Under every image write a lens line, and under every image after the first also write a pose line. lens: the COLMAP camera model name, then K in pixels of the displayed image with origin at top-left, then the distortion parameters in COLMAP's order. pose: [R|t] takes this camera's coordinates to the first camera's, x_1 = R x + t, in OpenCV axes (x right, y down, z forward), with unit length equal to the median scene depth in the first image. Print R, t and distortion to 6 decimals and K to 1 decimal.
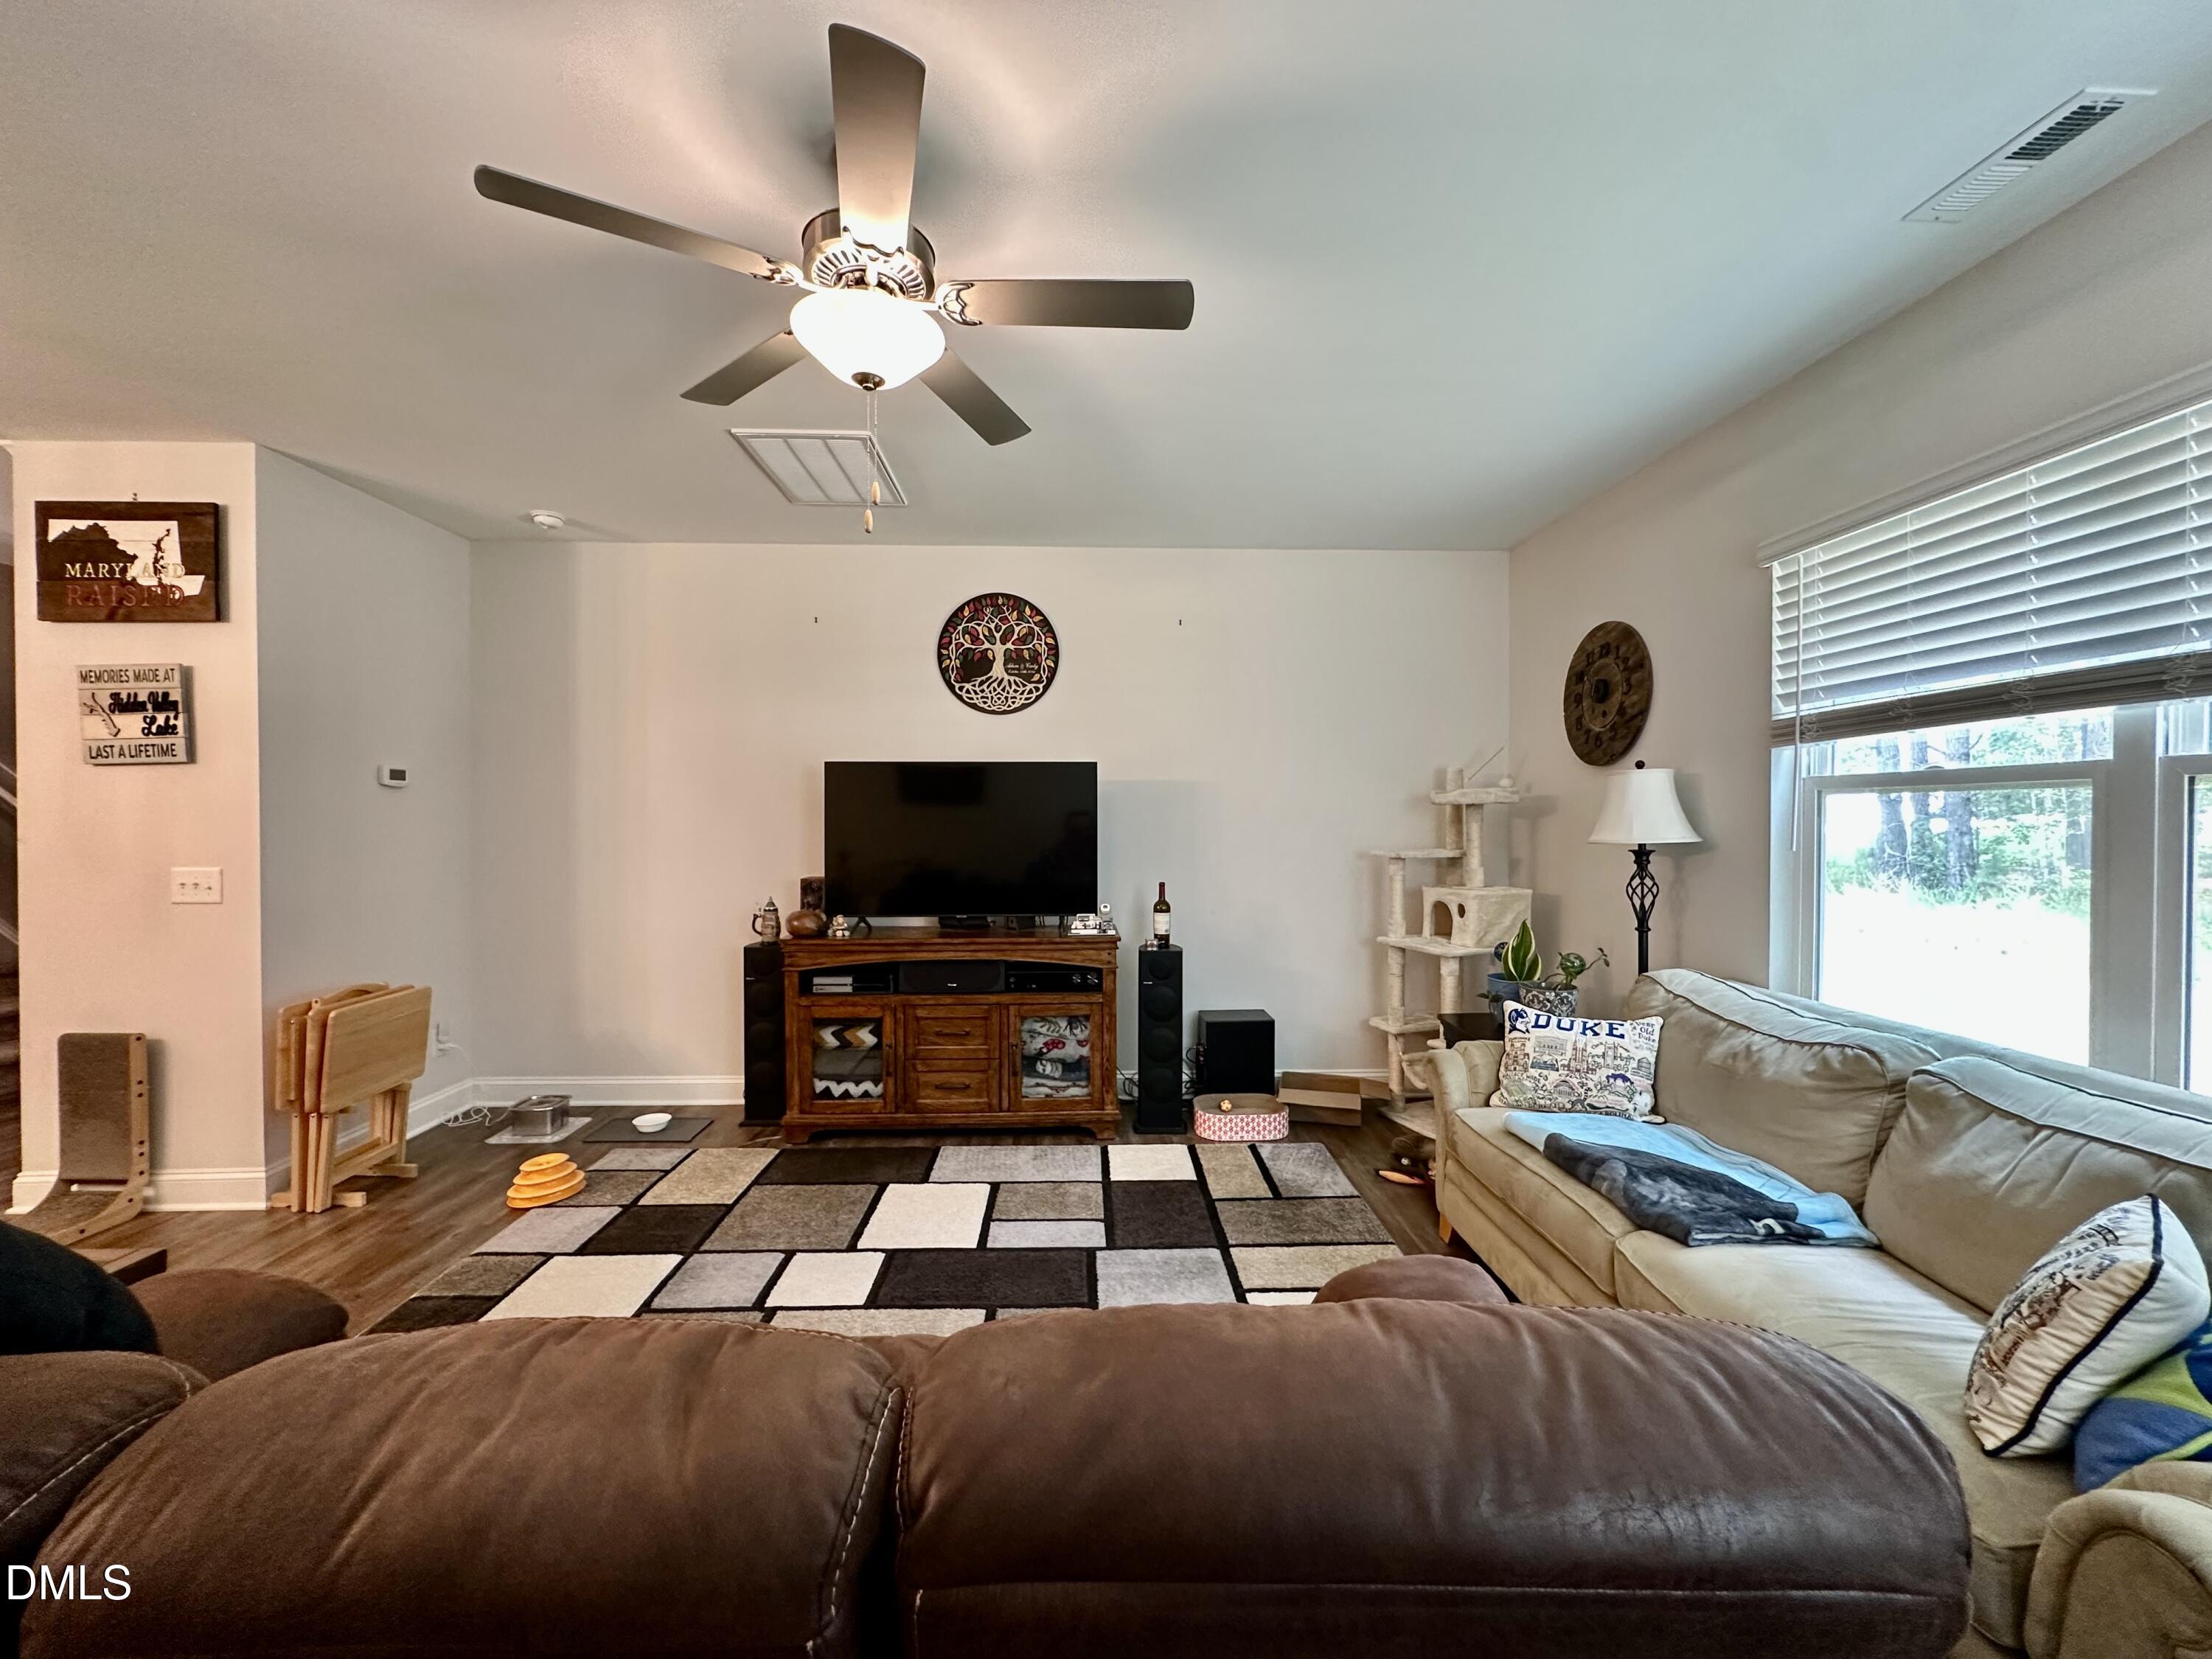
lens RADIAL K [[884.4, 0, 1101.4], [0, 884.4, 835.8], [0, 0, 1]] dist [-0.001327, -0.000088]
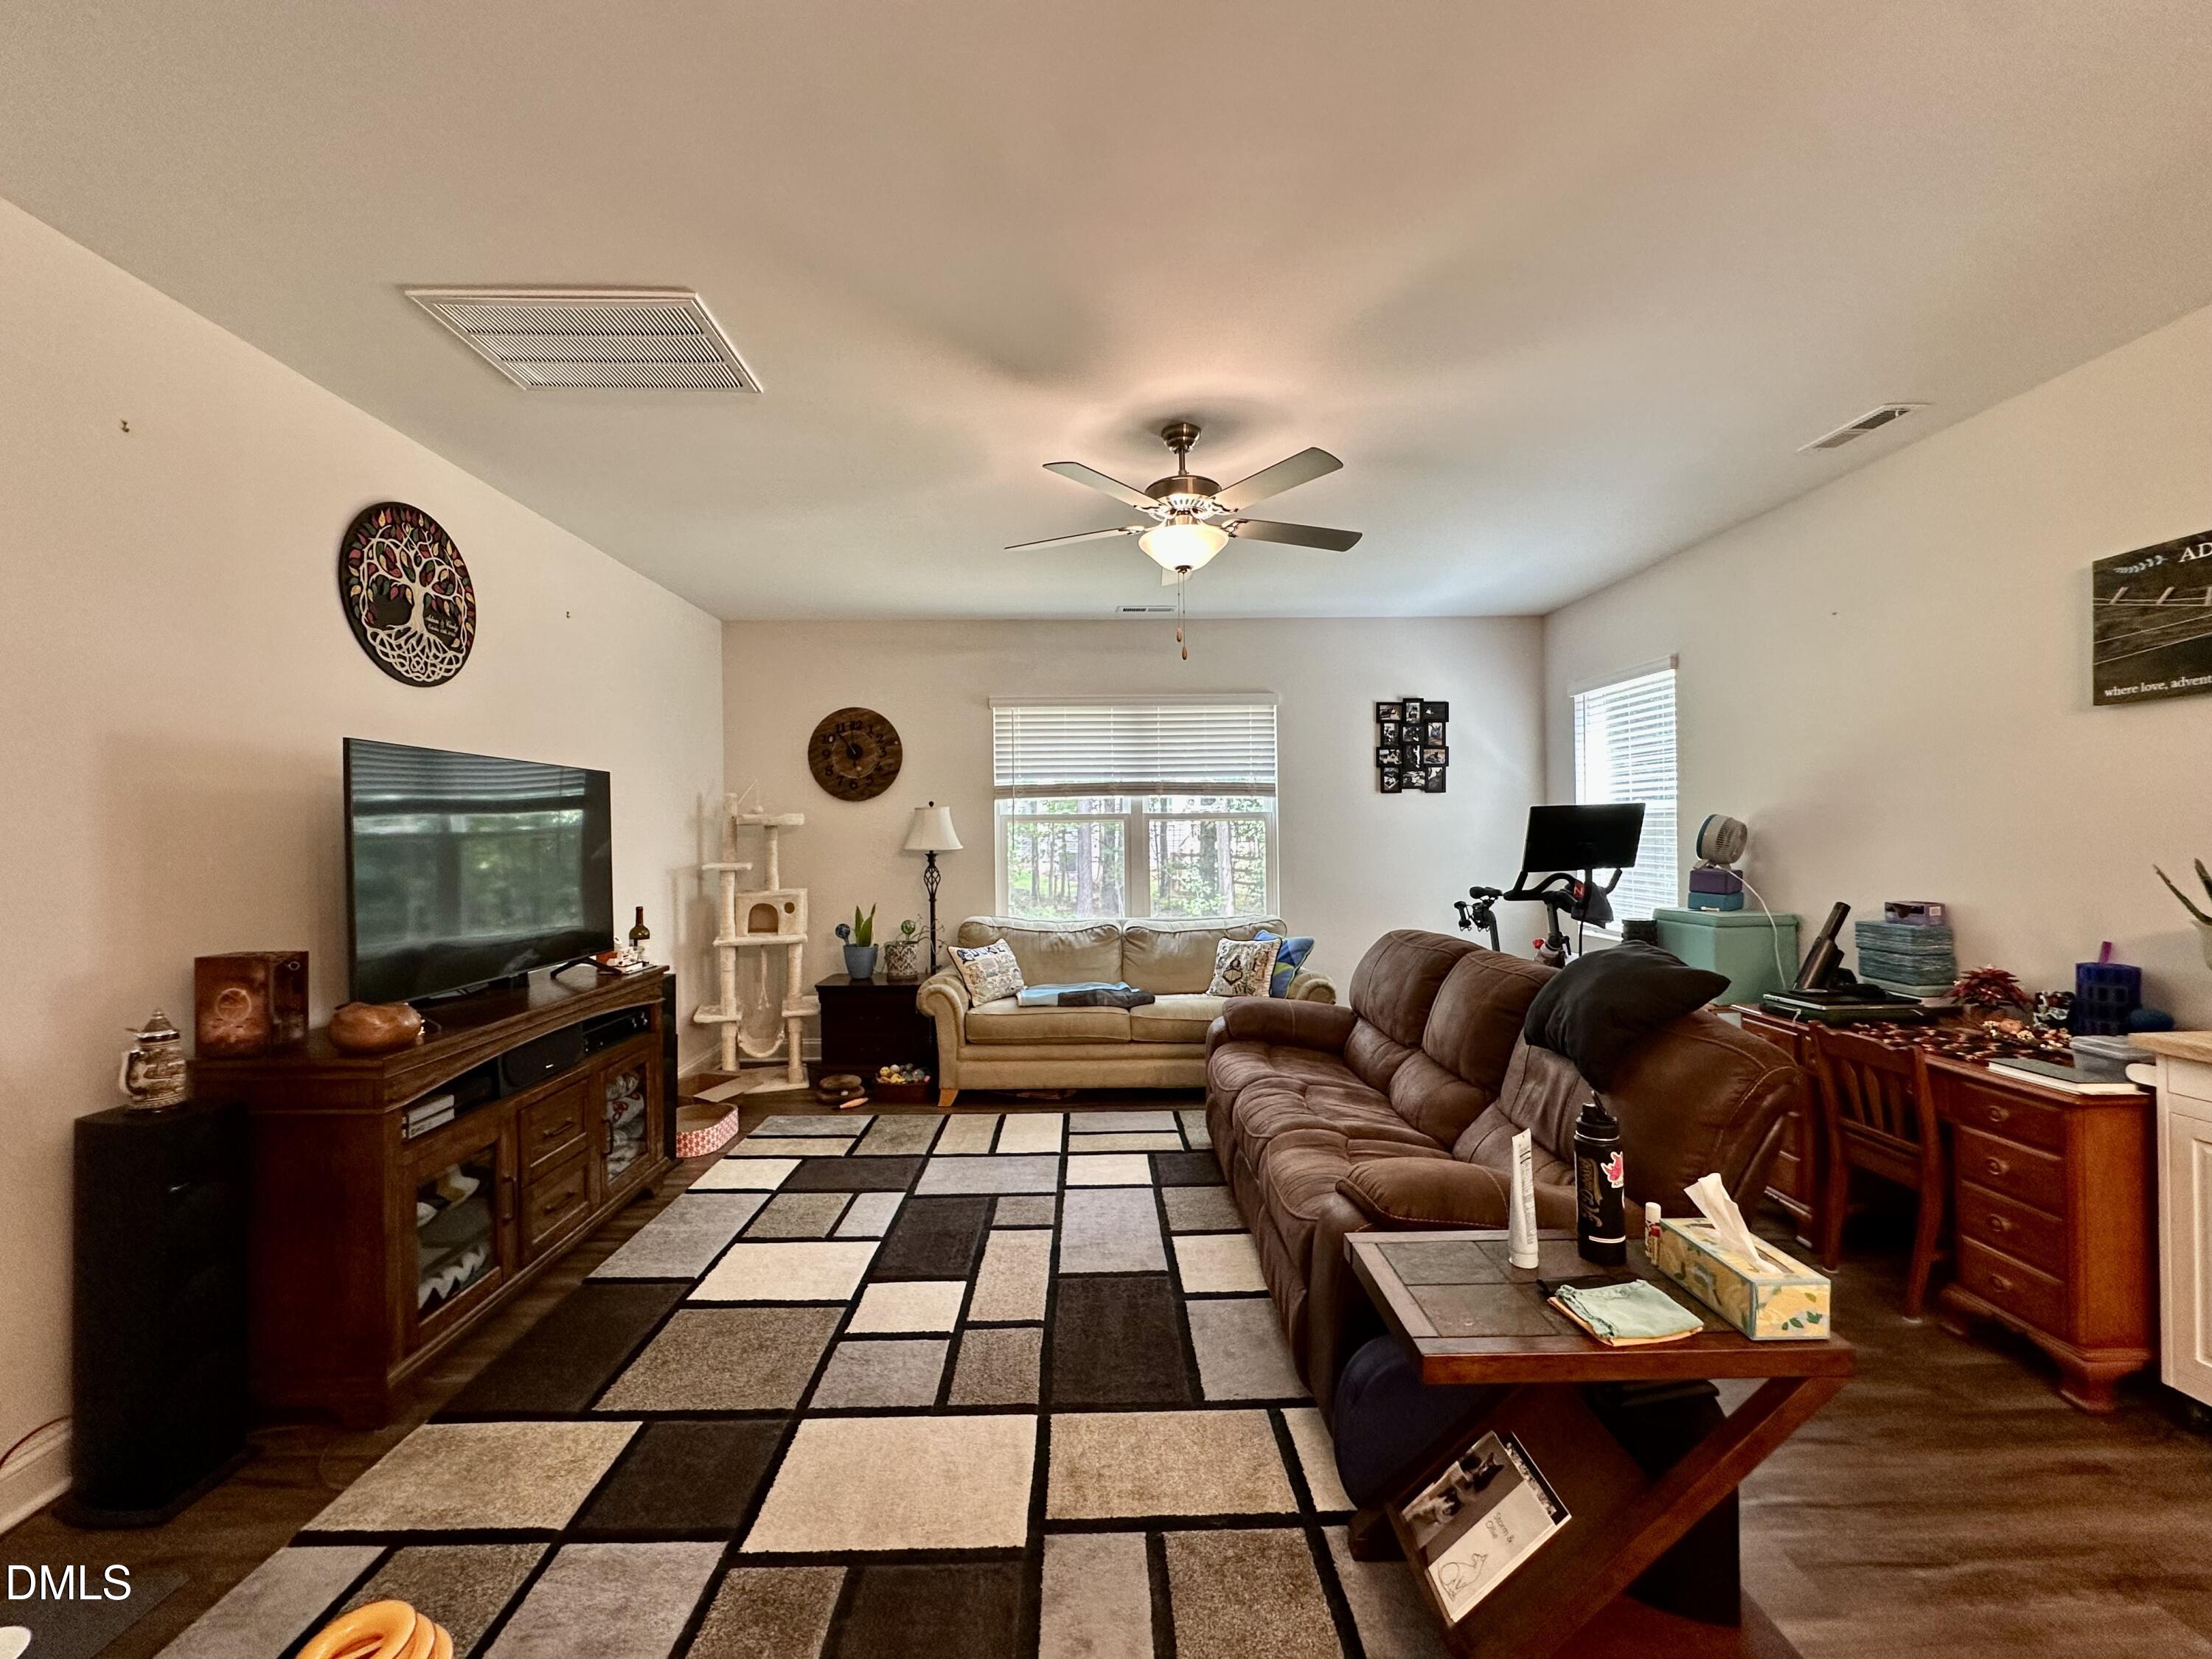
lens RADIAL K [[884.4, 0, 1102.4], [0, 884.4, 835.3], [0, 0, 1]] dist [-0.001327, -0.000088]
pose [[0.009663, -0.000952, 0.999953, -0.872977], [0.028068, 0.999606, 0.000680, -0.009030], [-0.999559, 0.028060, 0.009686, 0.519497]]
